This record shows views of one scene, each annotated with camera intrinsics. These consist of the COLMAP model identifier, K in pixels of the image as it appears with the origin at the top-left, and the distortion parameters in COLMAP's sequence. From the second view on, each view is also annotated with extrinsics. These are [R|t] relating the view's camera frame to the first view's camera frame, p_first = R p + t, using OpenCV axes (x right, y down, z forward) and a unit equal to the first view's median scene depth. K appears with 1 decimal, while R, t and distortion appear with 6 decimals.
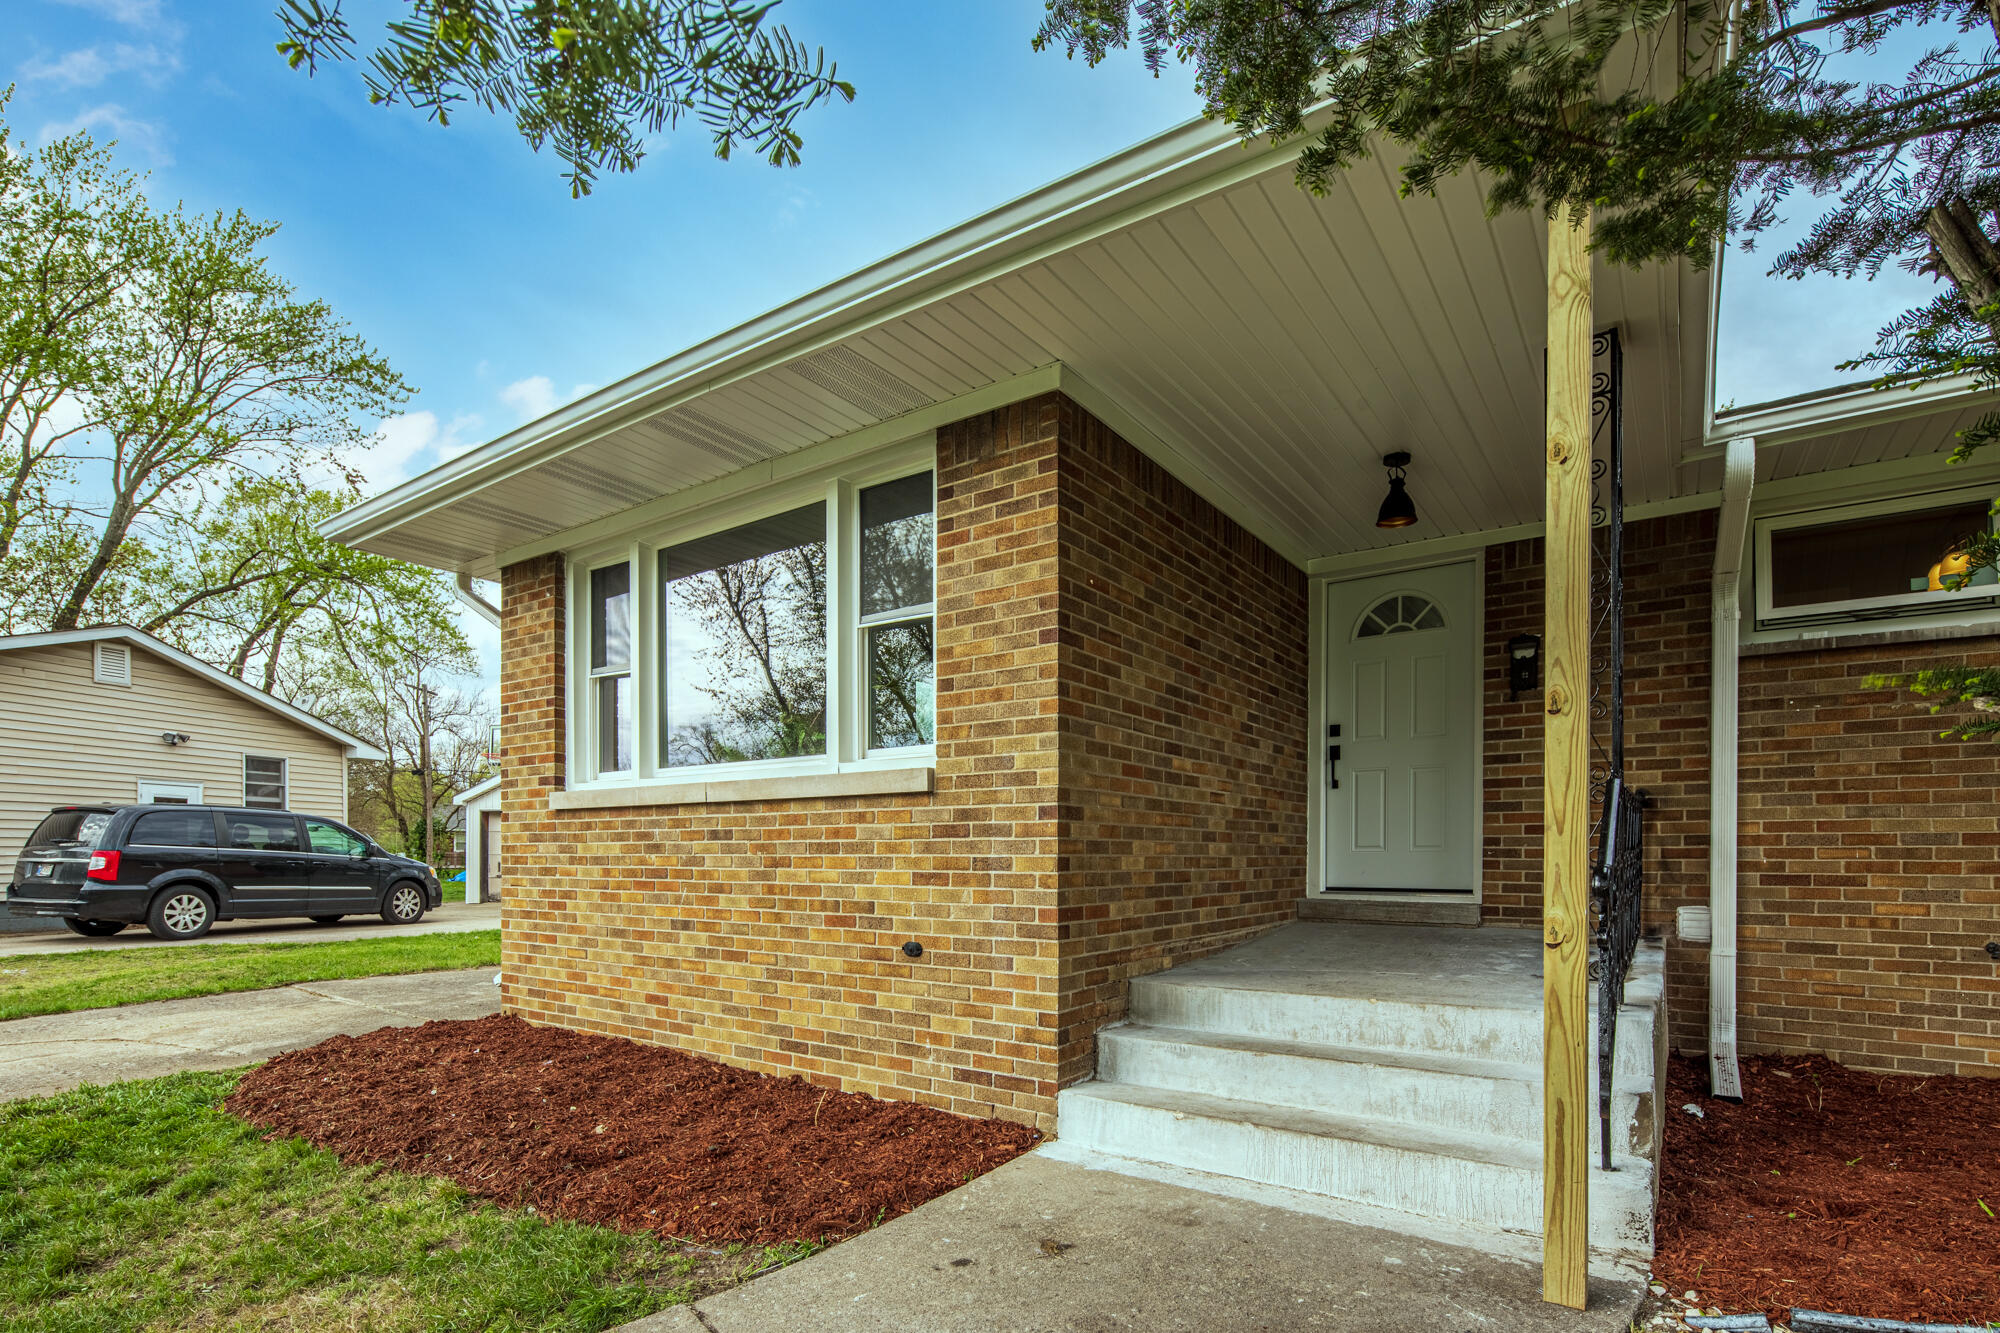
lens RADIAL K [[961.1, 0, 994.0], [0, 961.1, 865.5], [0, 0, 1]] dist [0.002712, -0.002073]
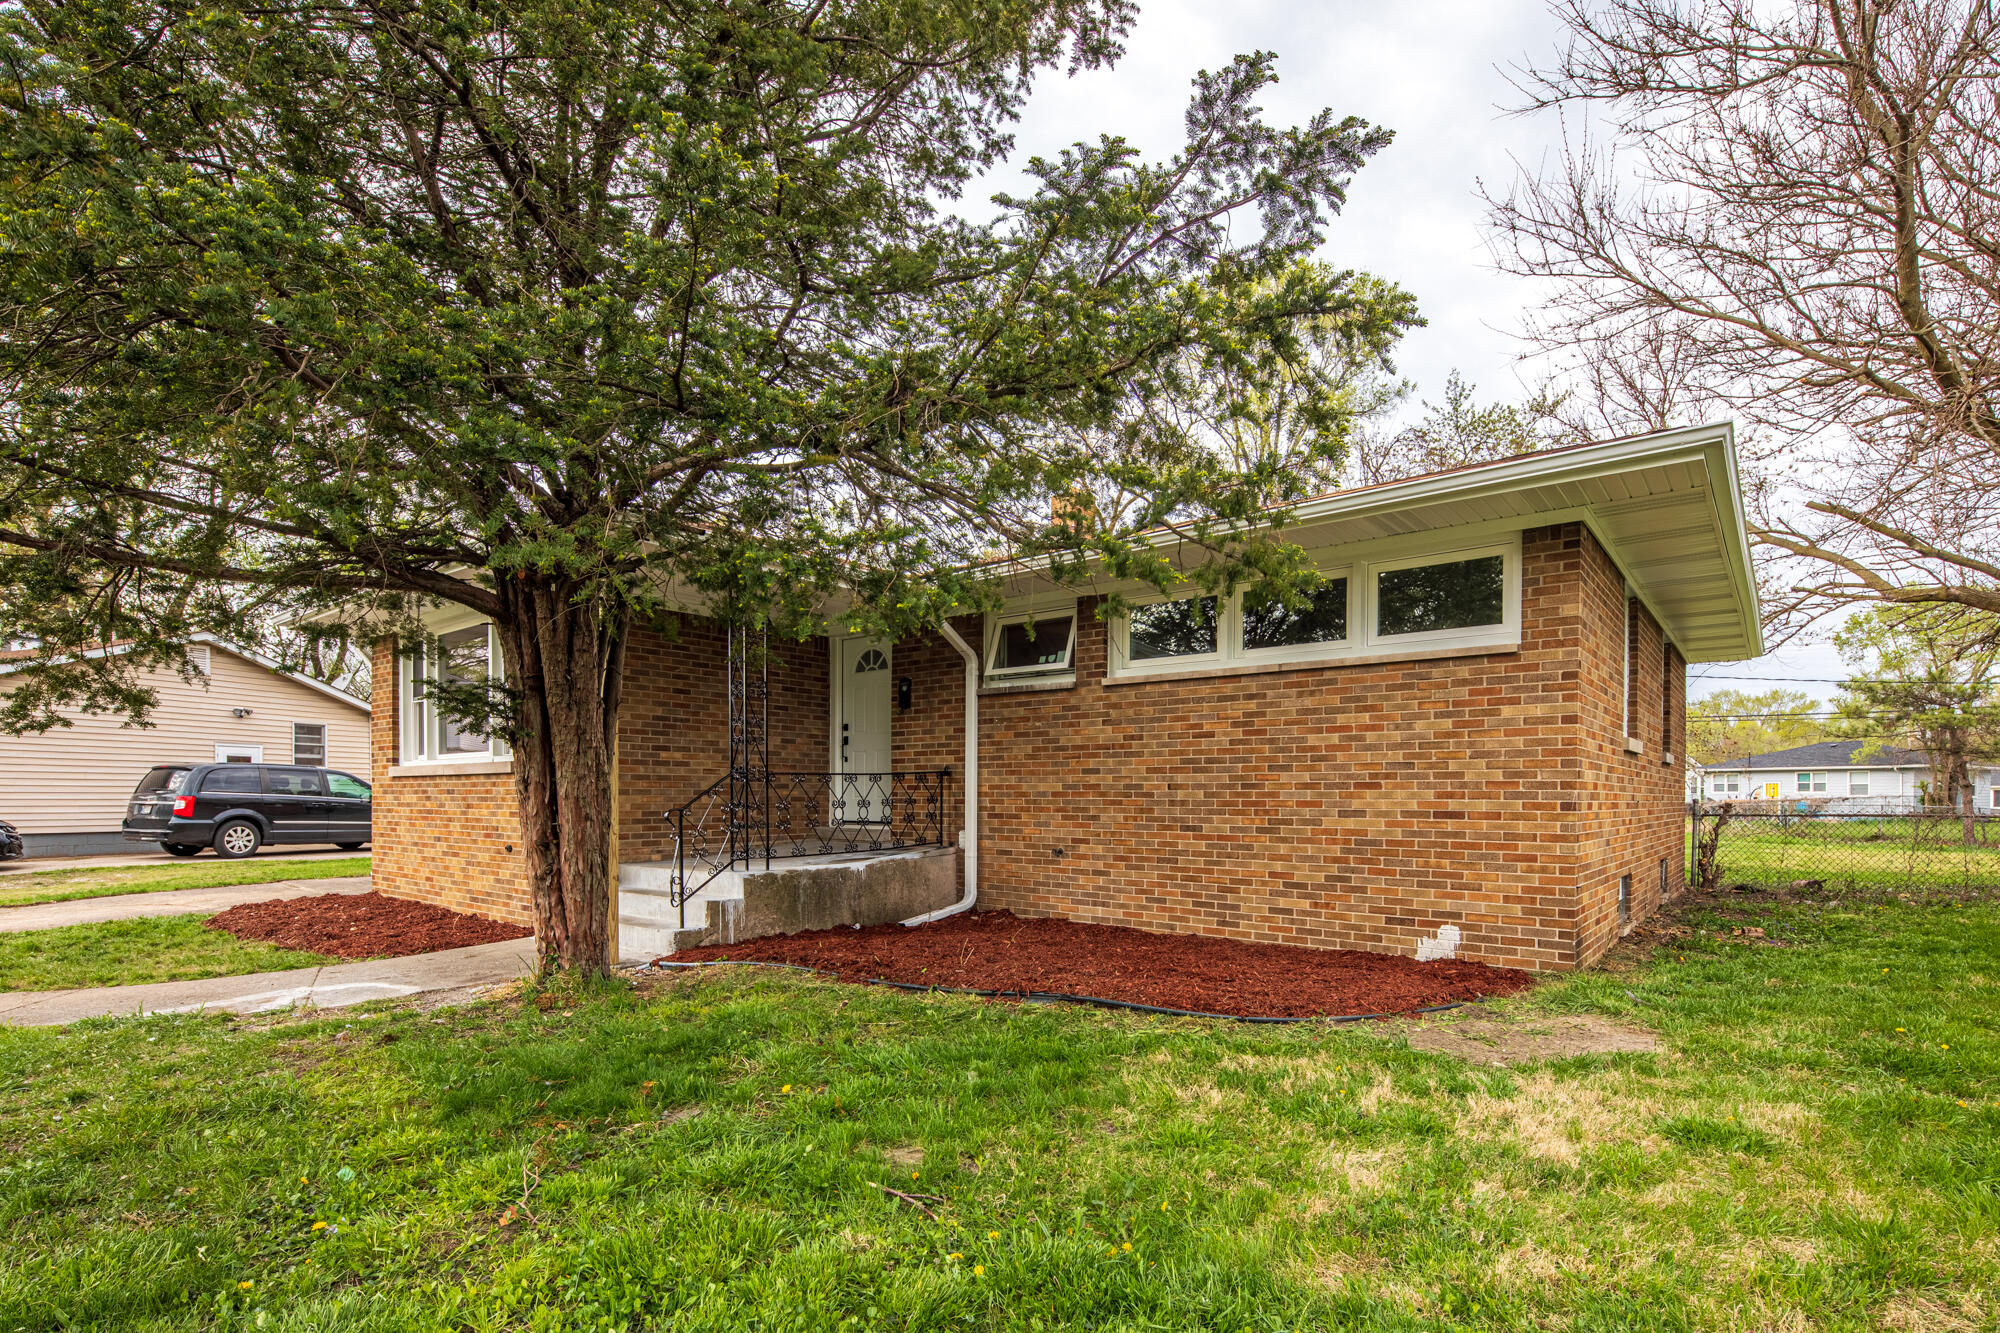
lens RADIAL K [[961.1, 0, 995.9], [0, 961.1, 807.1], [0, 0, 1]] dist [0.002712, -0.002073]
pose [[0.997255, 0.000770, -0.074042, 0.947563], [-0.000650, 0.999998, 0.001646, -0.005176], [0.074043, -0.001594, 0.997254, -0.839864]]
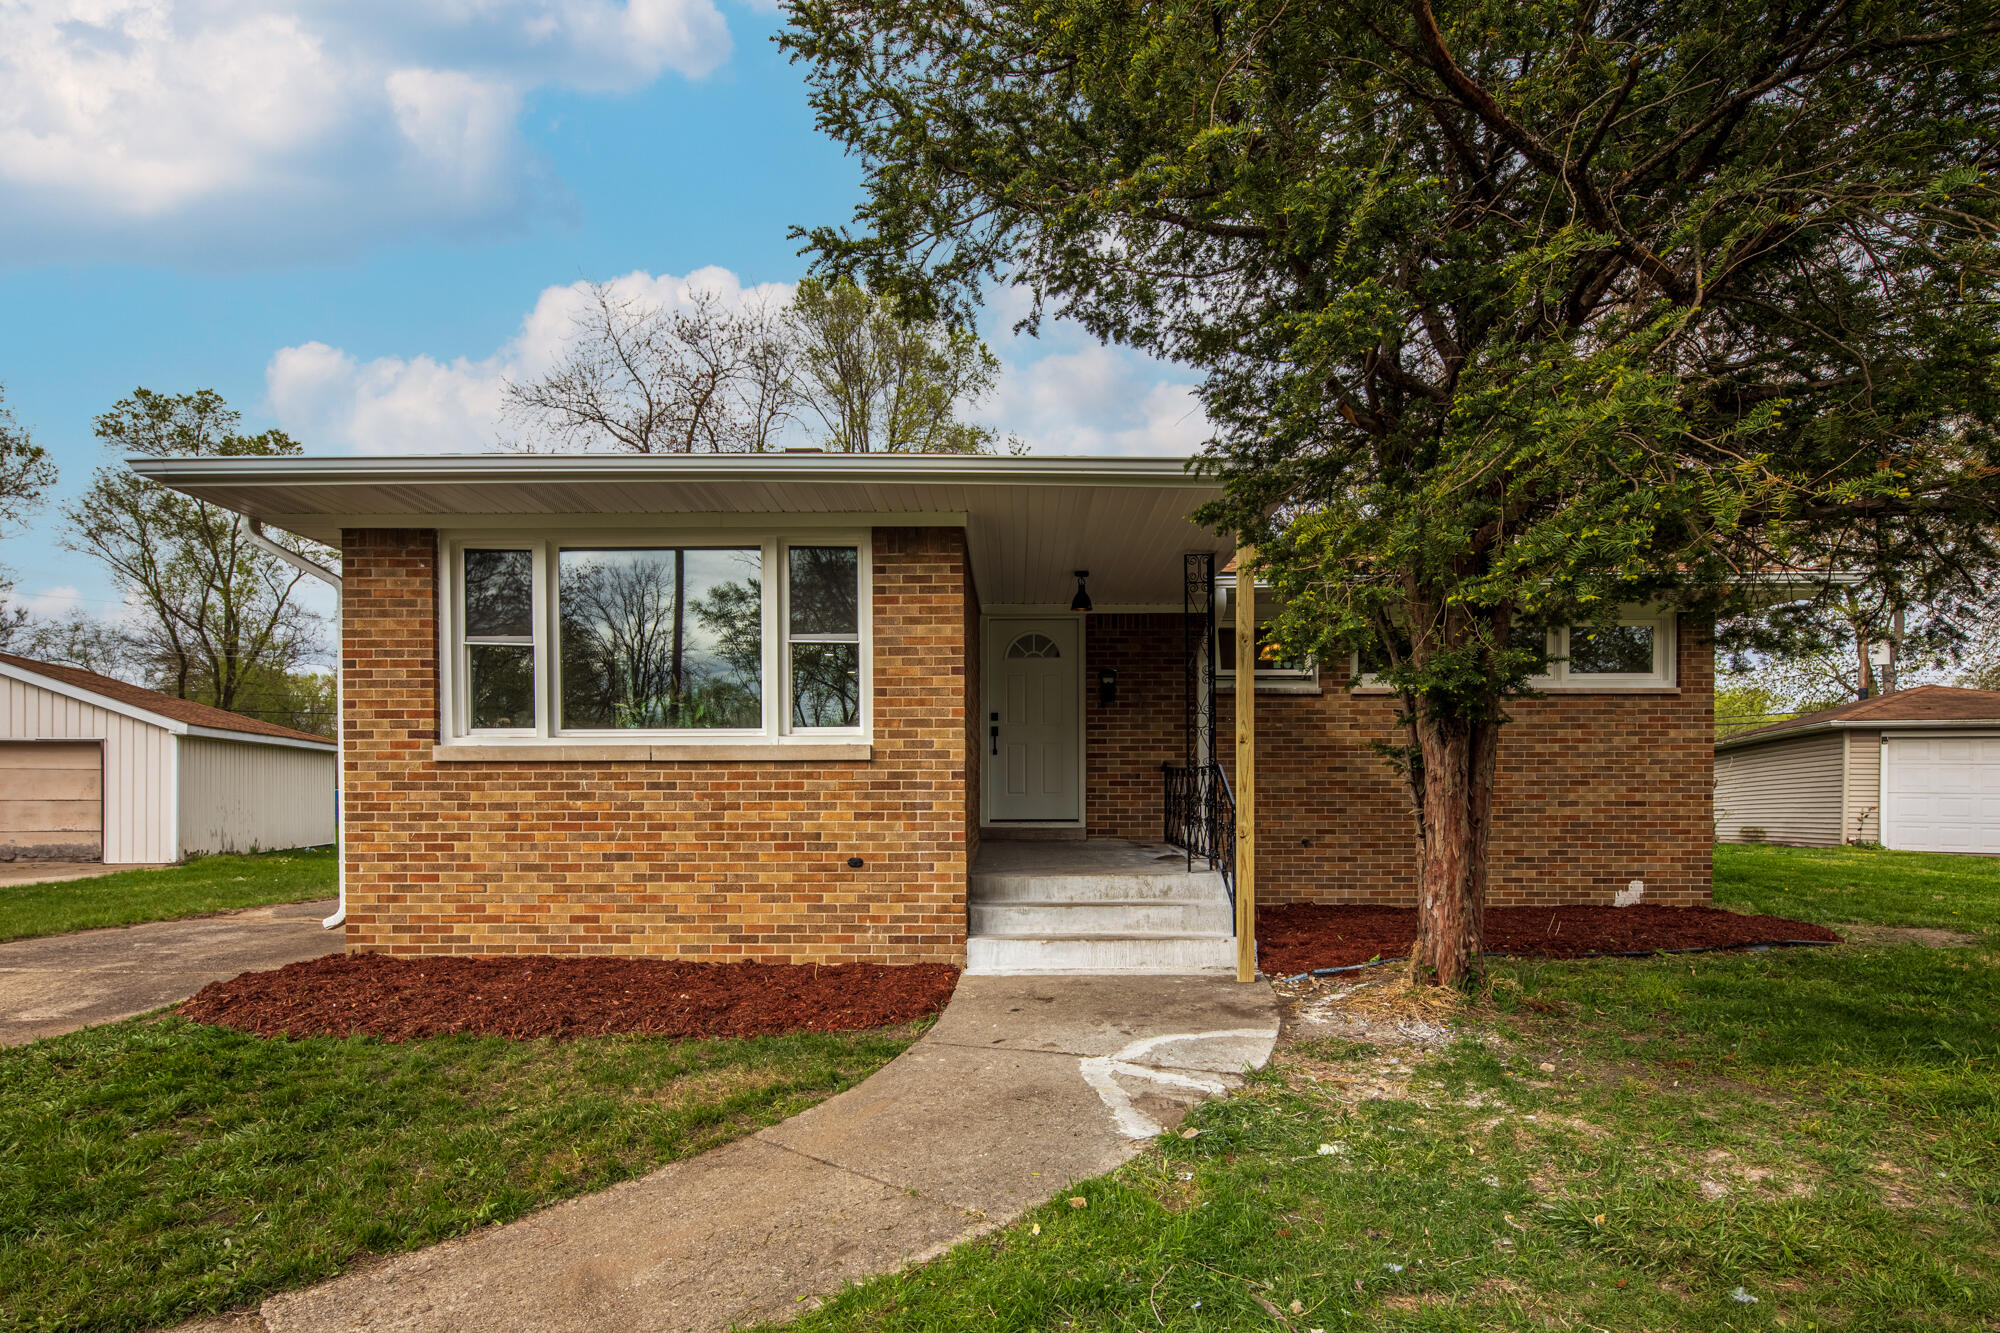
lens RADIAL K [[961.1, 0, 990.0], [0, 961.1, 805.8], [0, 0, 1]] dist [0.002712, -0.002073]
pose [[0.827771, -0.008796, 0.560996, -0.648849], [0.008621, 0.999958, 0.002959, -0.004867], [-0.560999, 0.002387, 0.827813, -0.327925]]
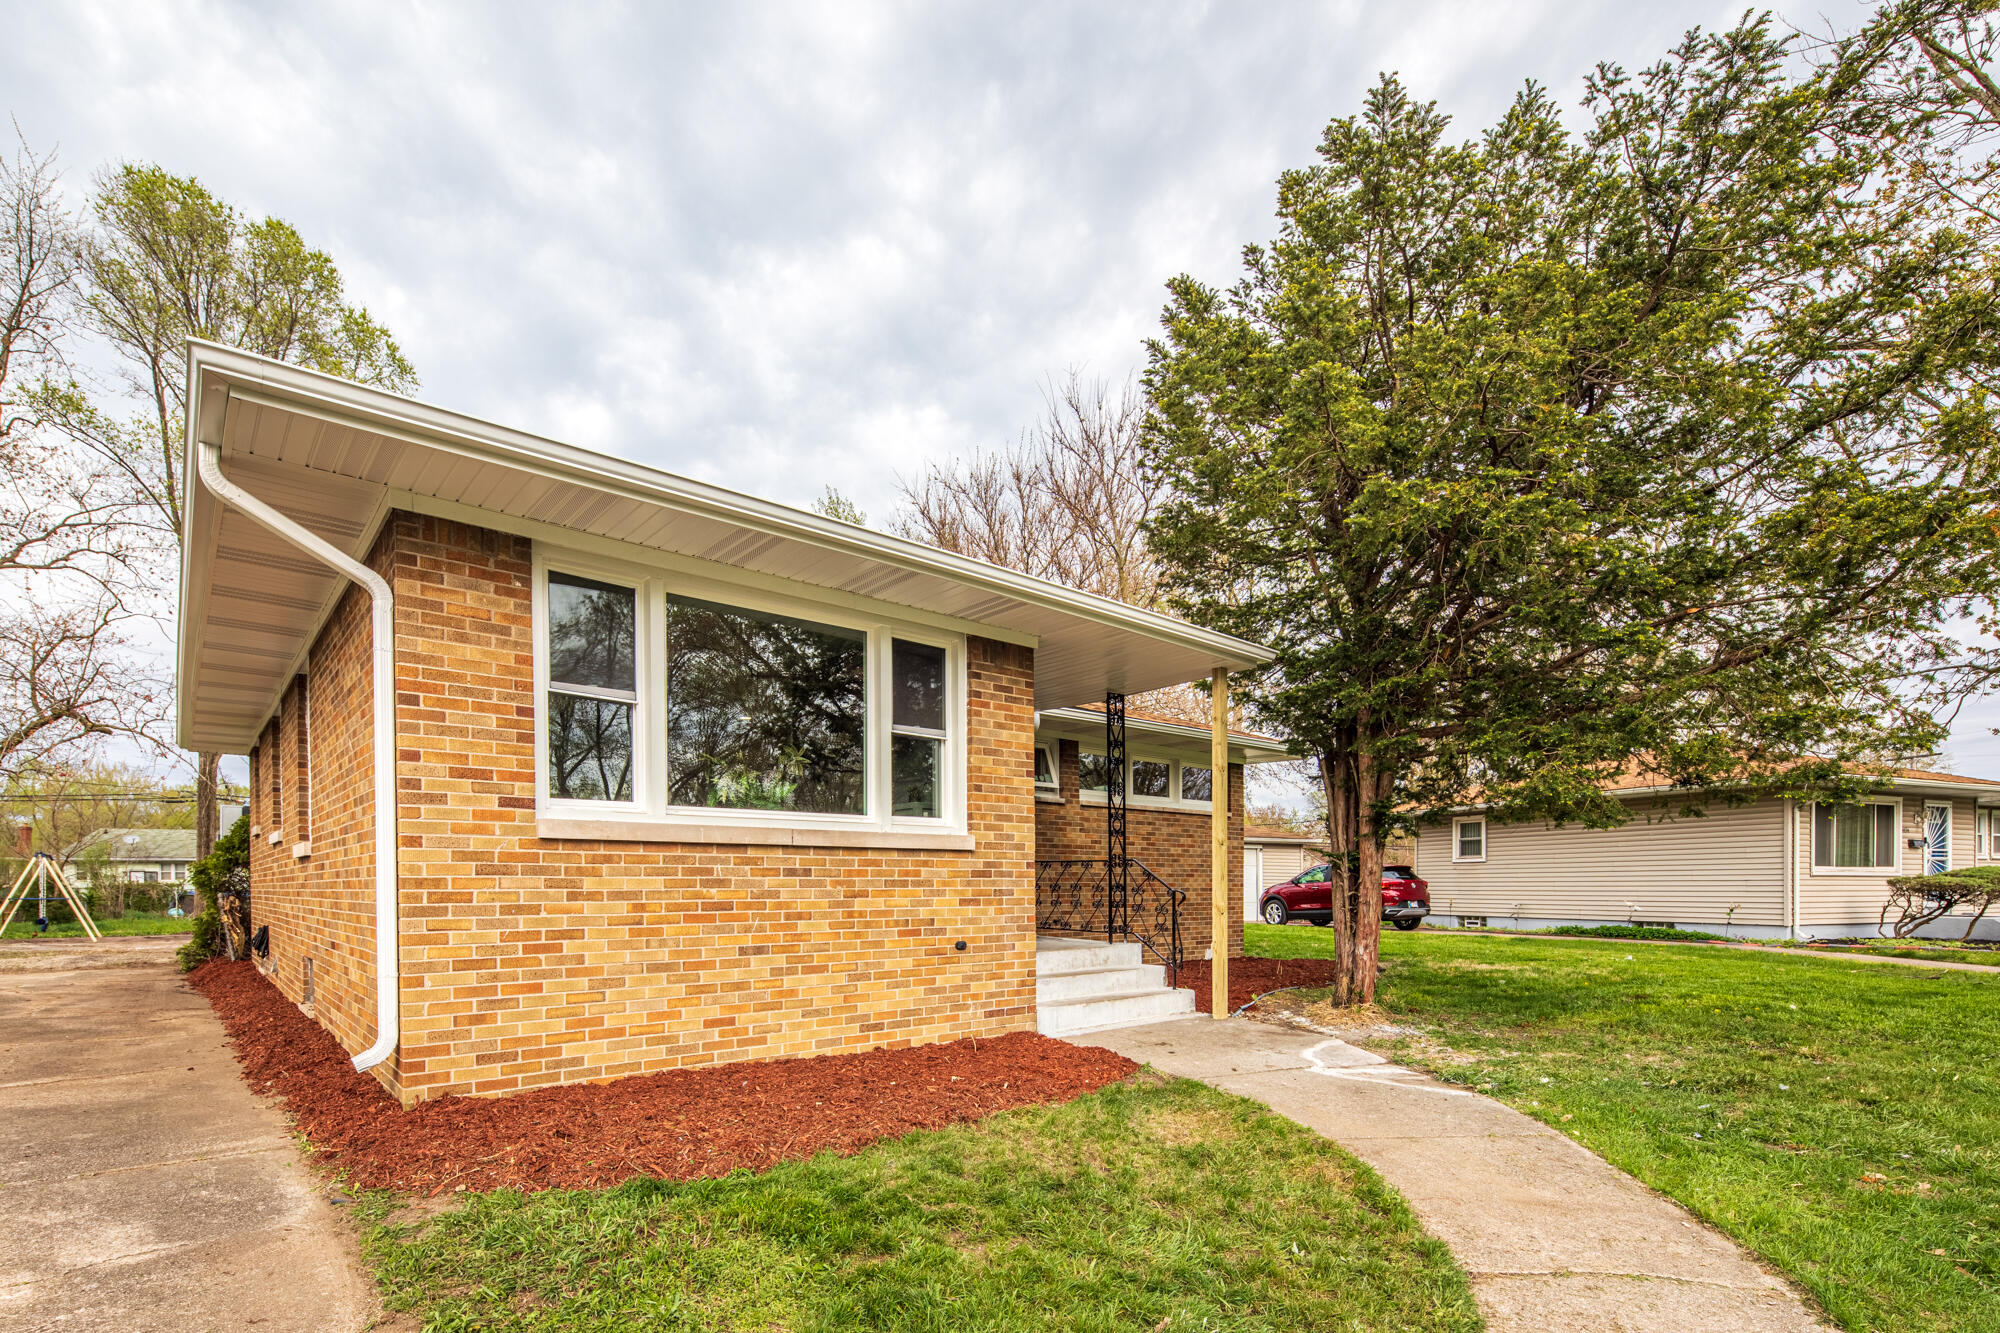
lens RADIAL K [[961.1, 0, 984.5], [0, 961.1, 894.5], [0, 0, 1]] dist [0.002712, -0.002073]
pose [[0.254555, -0.011597, 0.966989, -1.406404], [0.012342, 0.999886, 0.008742, -0.011445], [-0.966979, 0.009709, 0.254669, 0.461038]]
